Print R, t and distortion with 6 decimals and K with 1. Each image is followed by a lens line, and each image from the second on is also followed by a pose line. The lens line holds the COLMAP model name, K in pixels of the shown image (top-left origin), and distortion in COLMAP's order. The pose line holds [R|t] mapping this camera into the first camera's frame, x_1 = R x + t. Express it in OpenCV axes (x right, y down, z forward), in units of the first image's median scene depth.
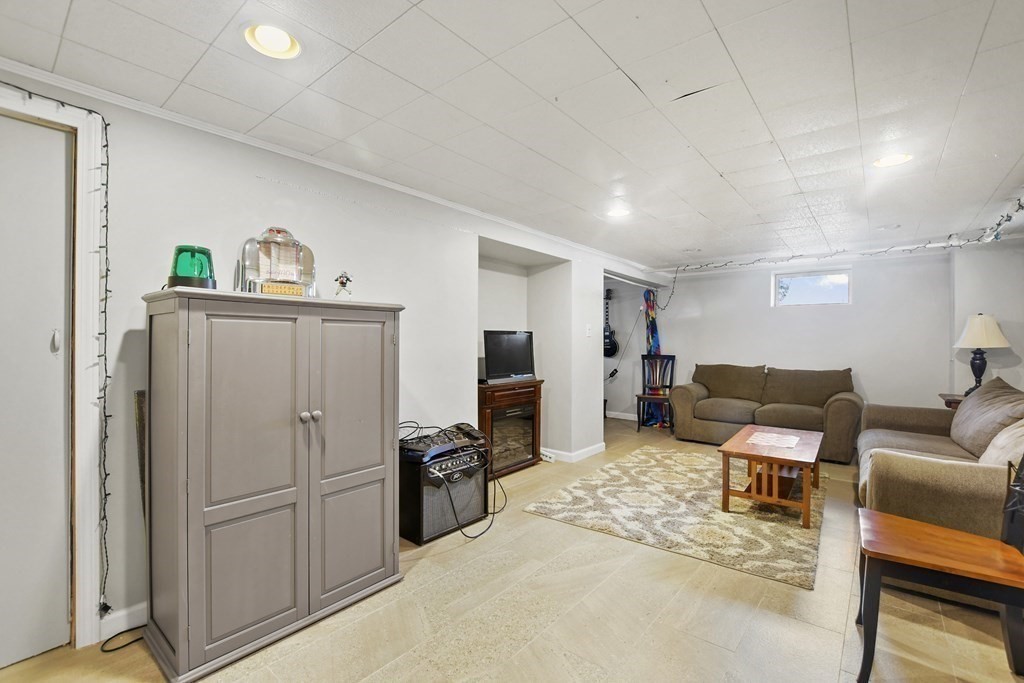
lens RADIAL K [[450.0, 0, 510.4], [0, 450.0, 346.9], [0, 0, 1]] dist [-0.019472, 0.000252]
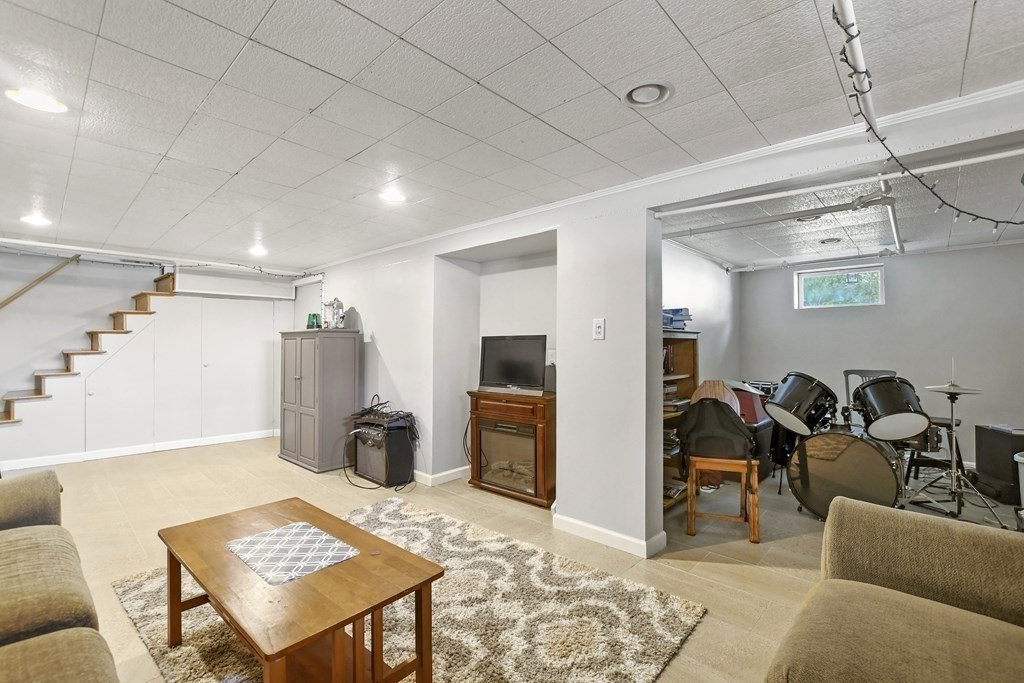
lens RADIAL K [[447.4, 0, 512.0], [0, 447.4, 341.5], [0, 0, 1]] dist [-0.018496, 0.000153]
pose [[-0.053328, -0.009339, -0.998533, 0.950716], [-0.007395, 0.999933, -0.008958, -0.017532], [0.998550, 0.006907, -0.053393, 1.133265]]
